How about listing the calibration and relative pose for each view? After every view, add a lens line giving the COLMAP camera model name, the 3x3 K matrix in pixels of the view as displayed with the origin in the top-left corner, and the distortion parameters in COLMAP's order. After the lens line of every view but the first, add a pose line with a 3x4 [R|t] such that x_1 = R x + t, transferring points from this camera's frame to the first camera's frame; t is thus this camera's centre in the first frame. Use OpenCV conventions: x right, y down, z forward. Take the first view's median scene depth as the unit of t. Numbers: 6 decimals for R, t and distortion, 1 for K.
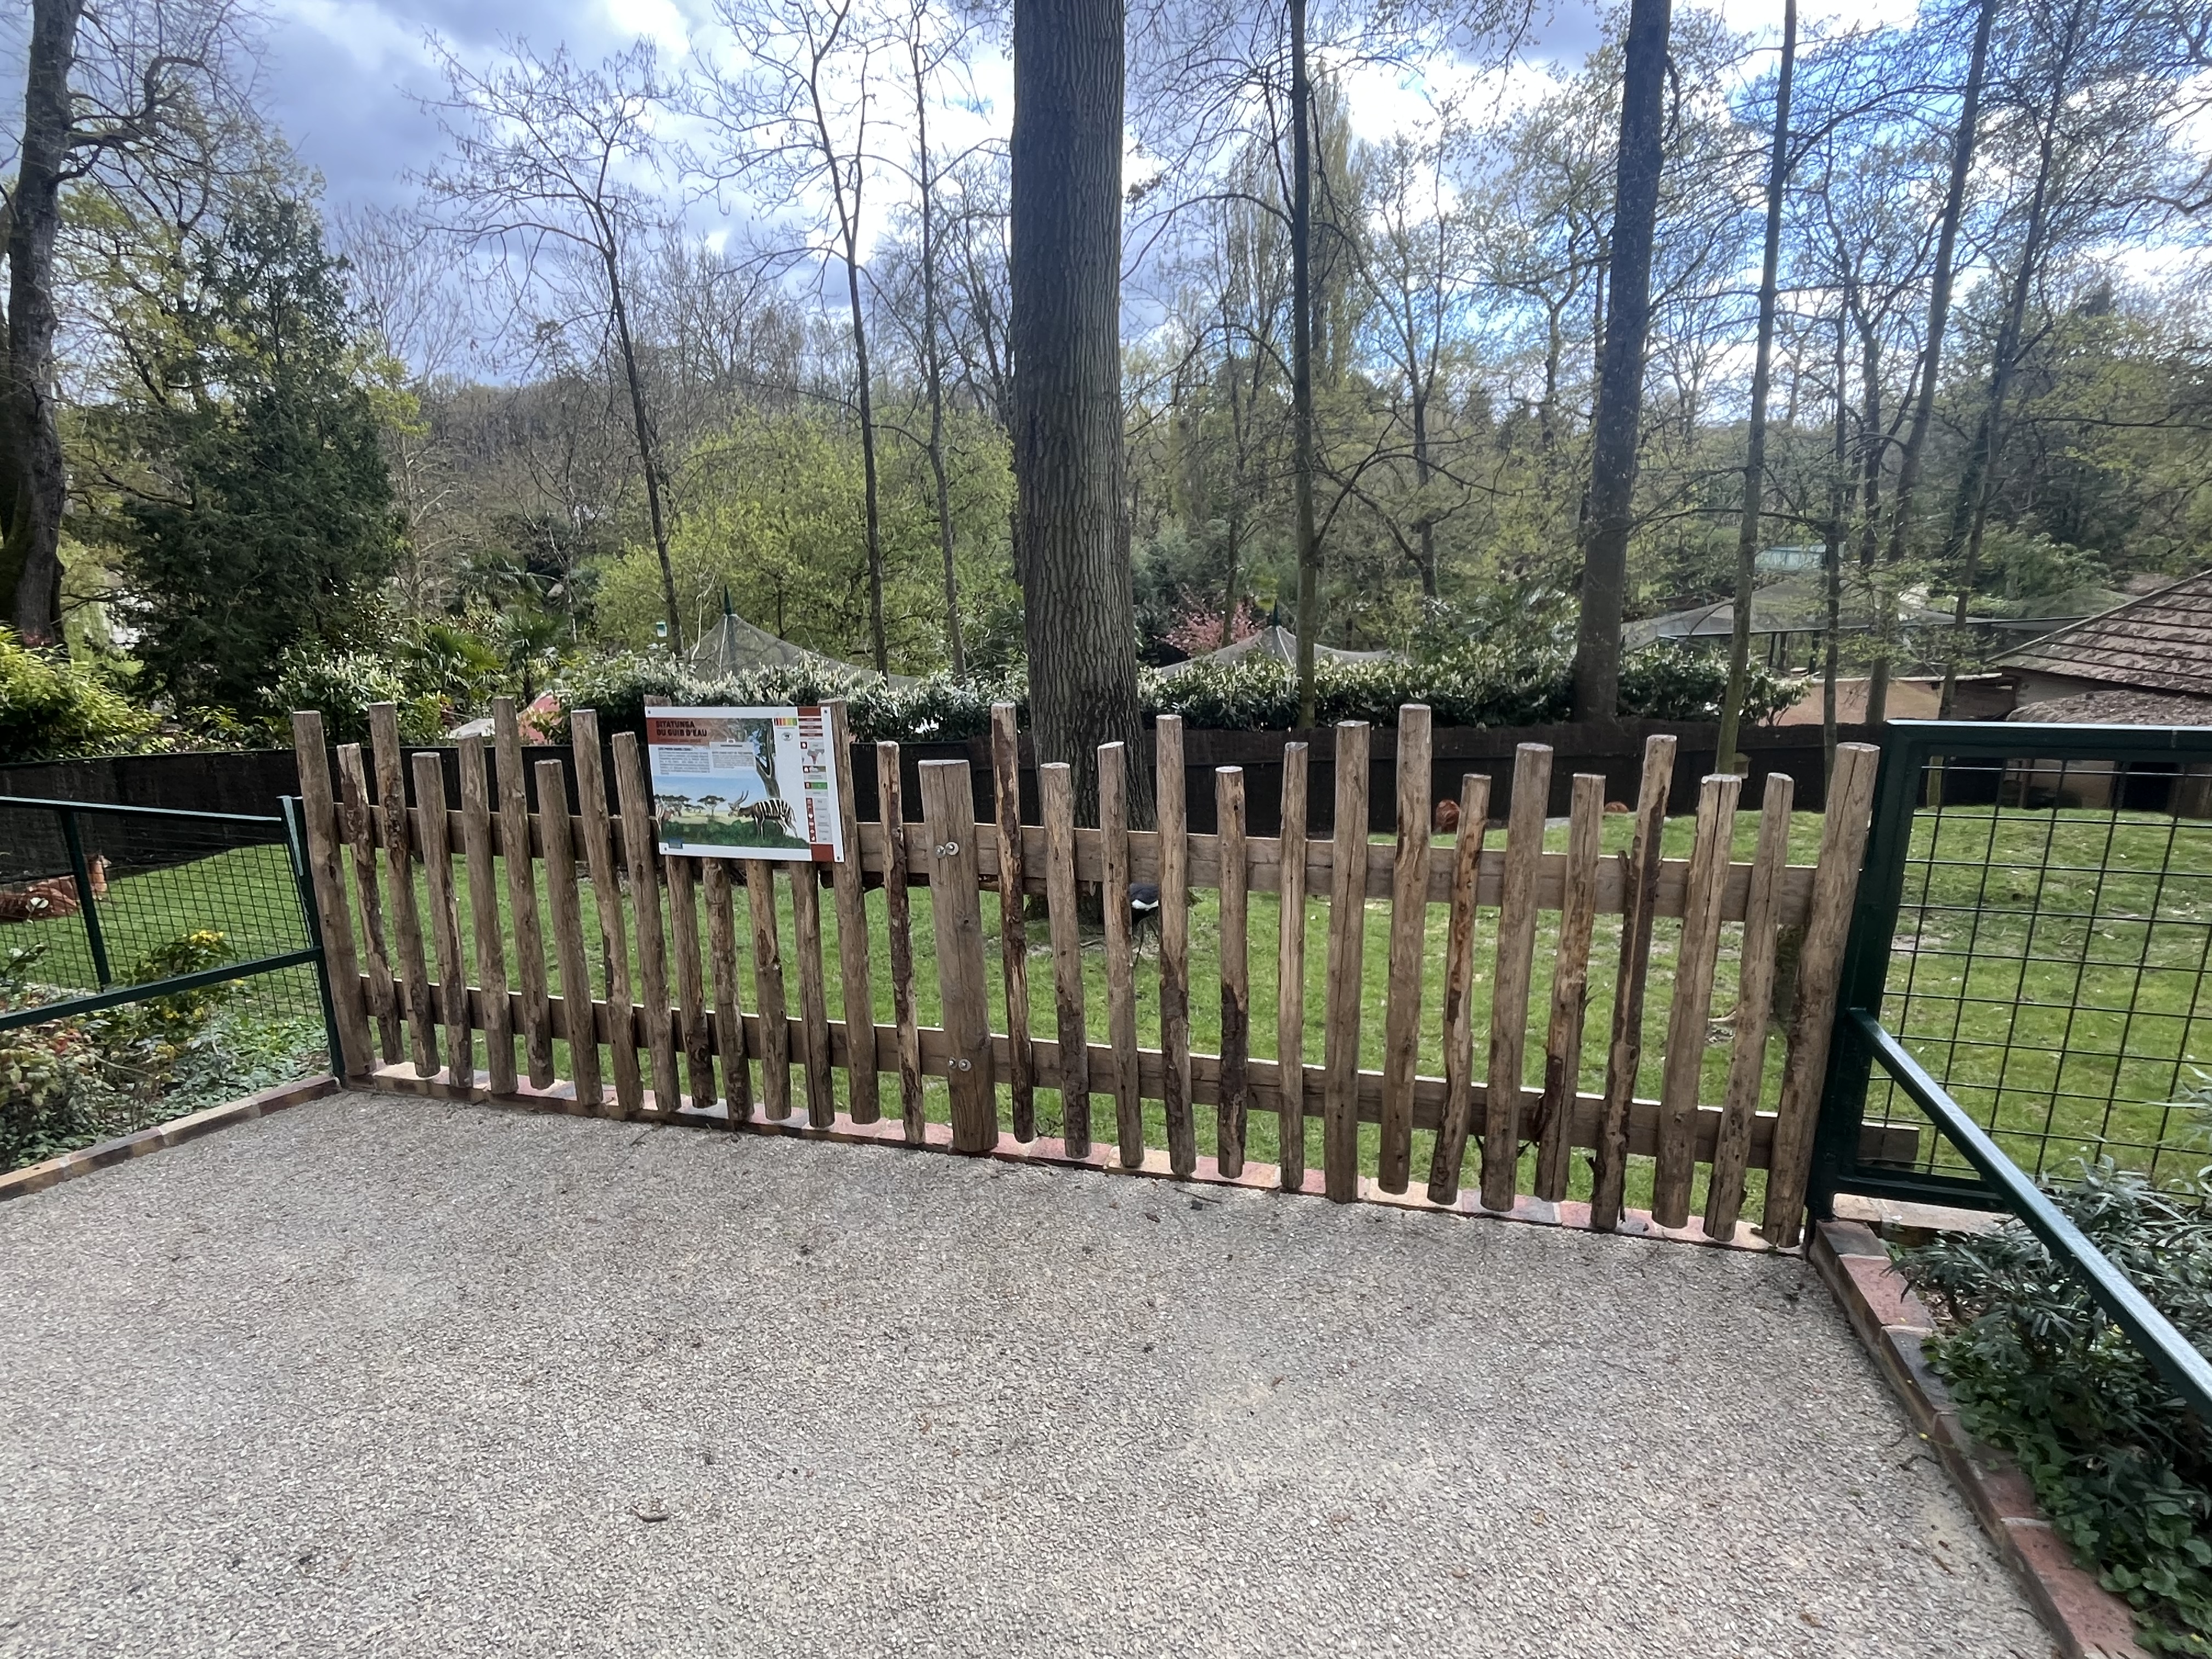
lens RADIAL K [[1112.4, 0, 1106.0], [0, 1112.4, 829.5], [0, 0, 1]] dist [-0.000909, -0.000162]
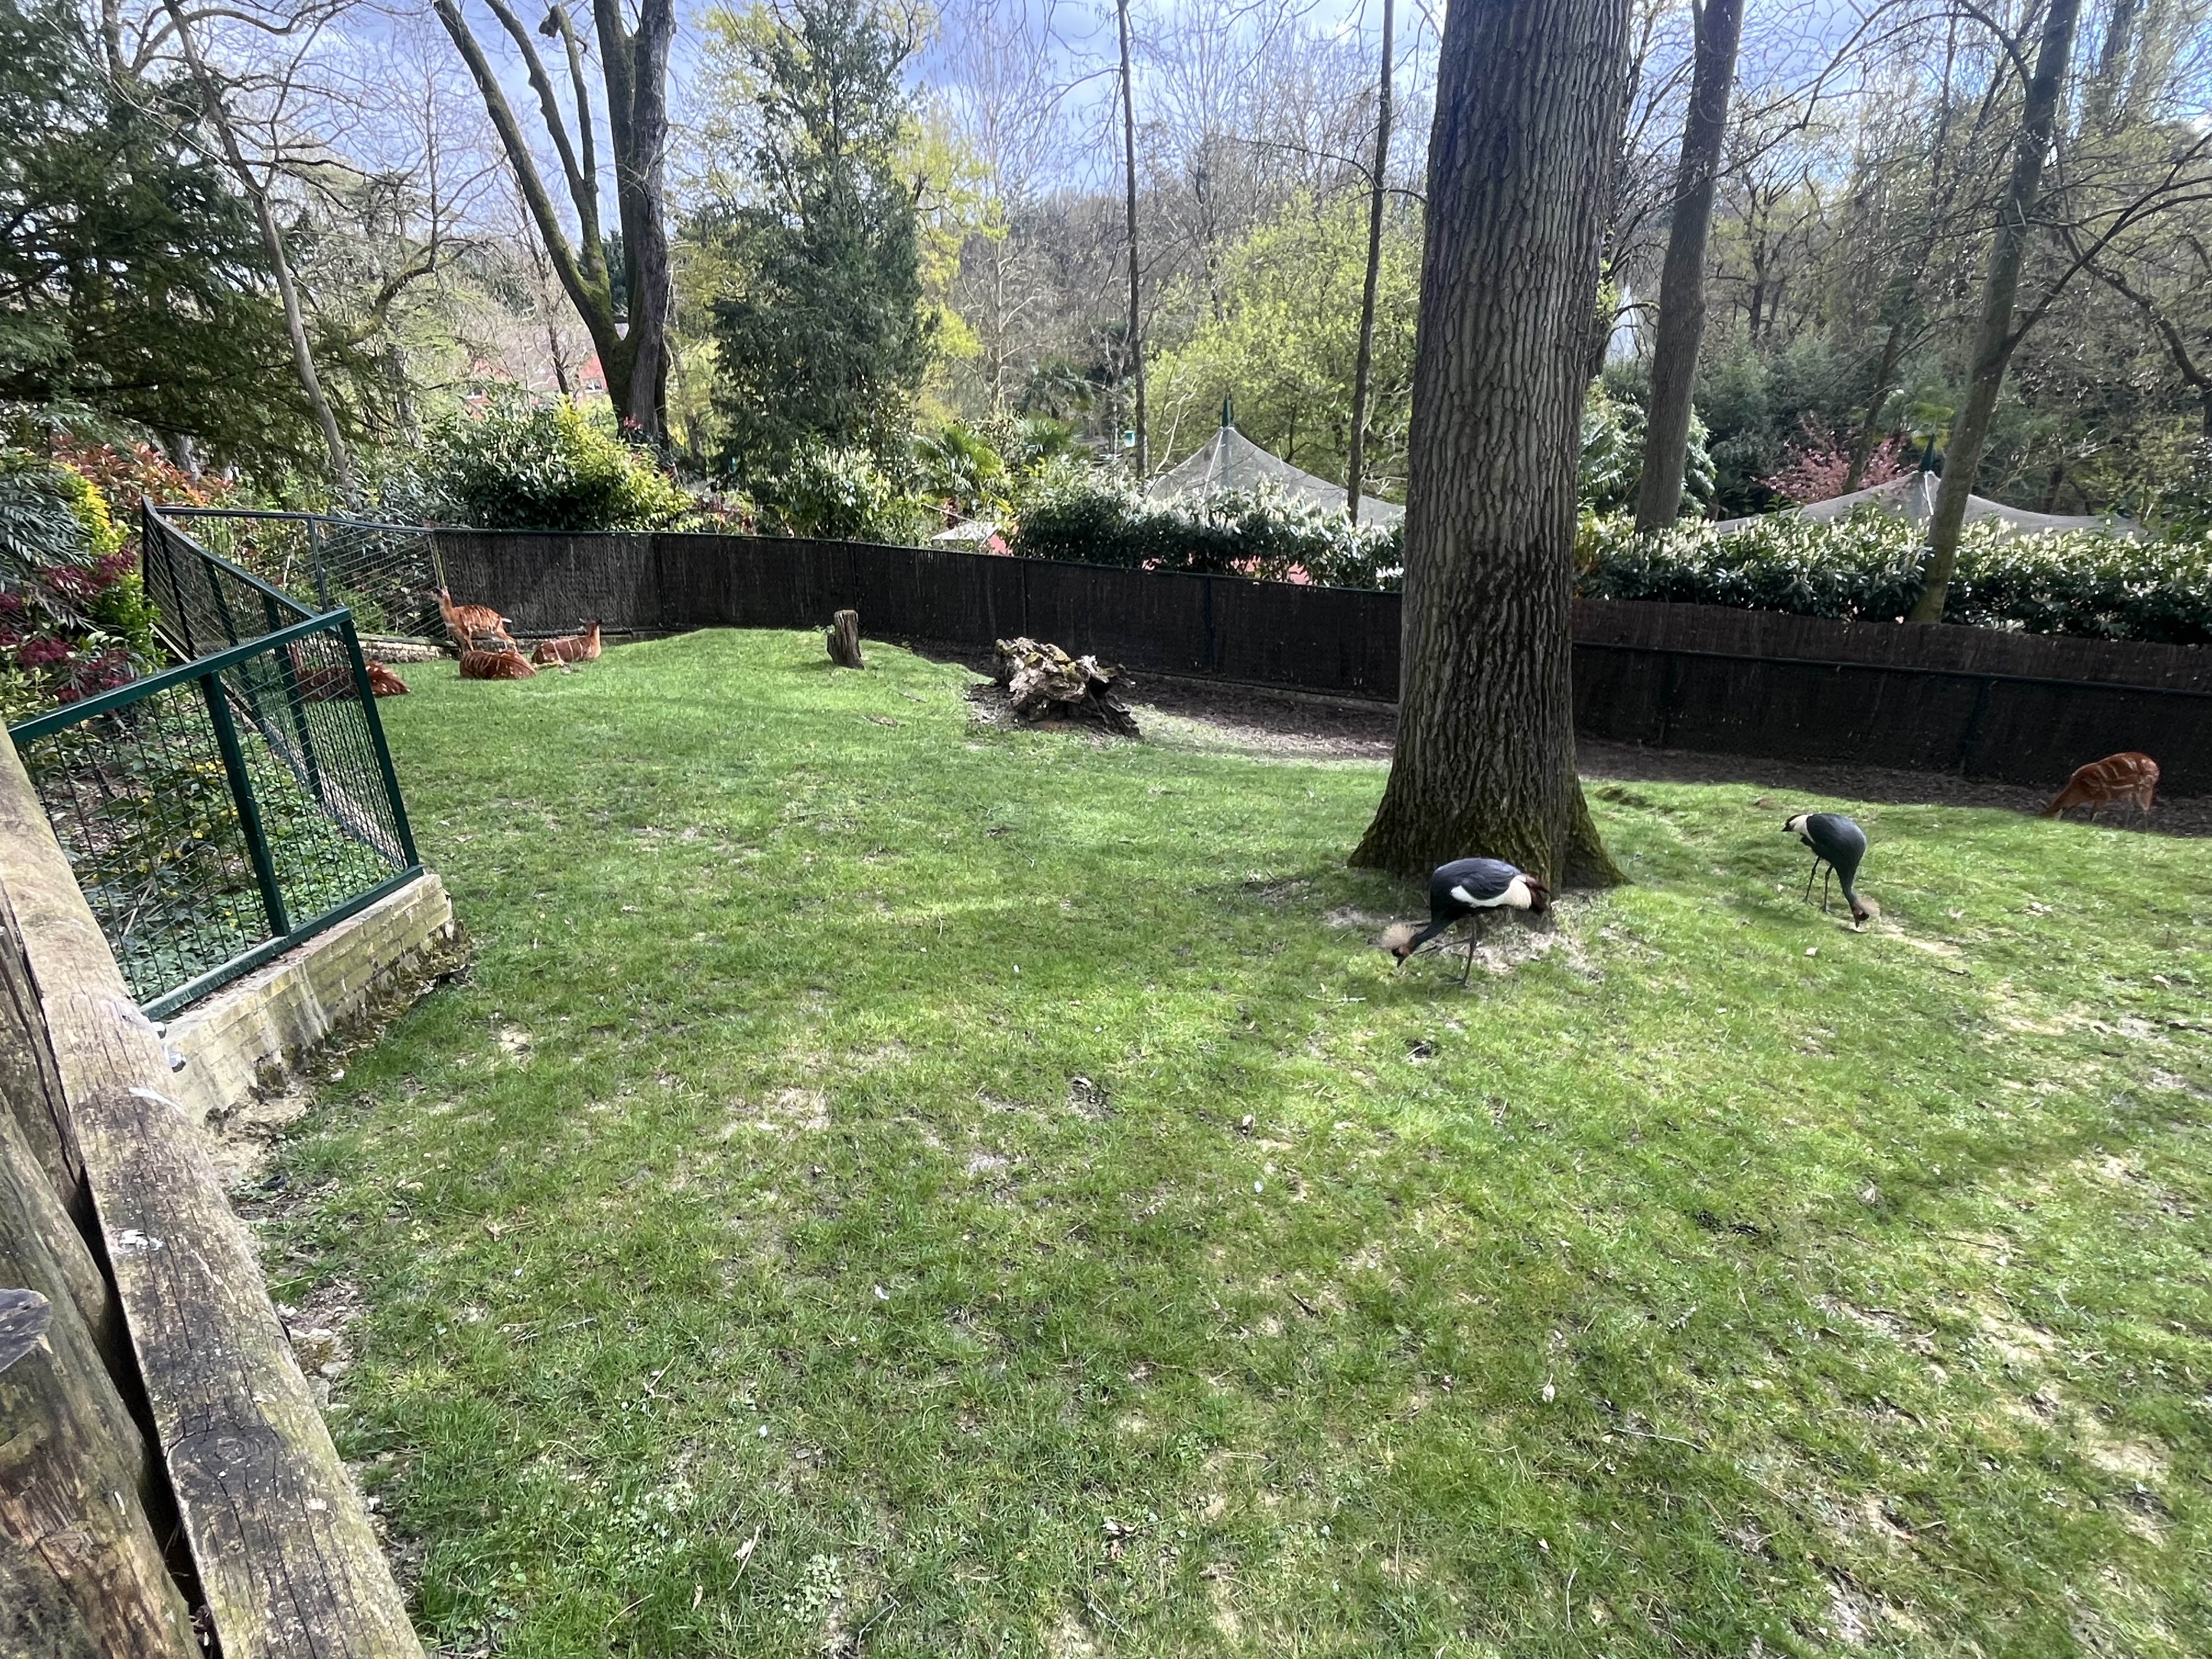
lens RADIAL K [[1104.5, 0, 1106.0], [0, 1104.5, 829.5], [0, 0, 1]] dist [0.020434, -0.010033]
pose [[0.888201, 0.191619, -0.417589, 0.036262], [-0.126996, 0.975860, 0.177675, -0.019836], [0.441555, -0.104779, 0.891095, 0.109399]]
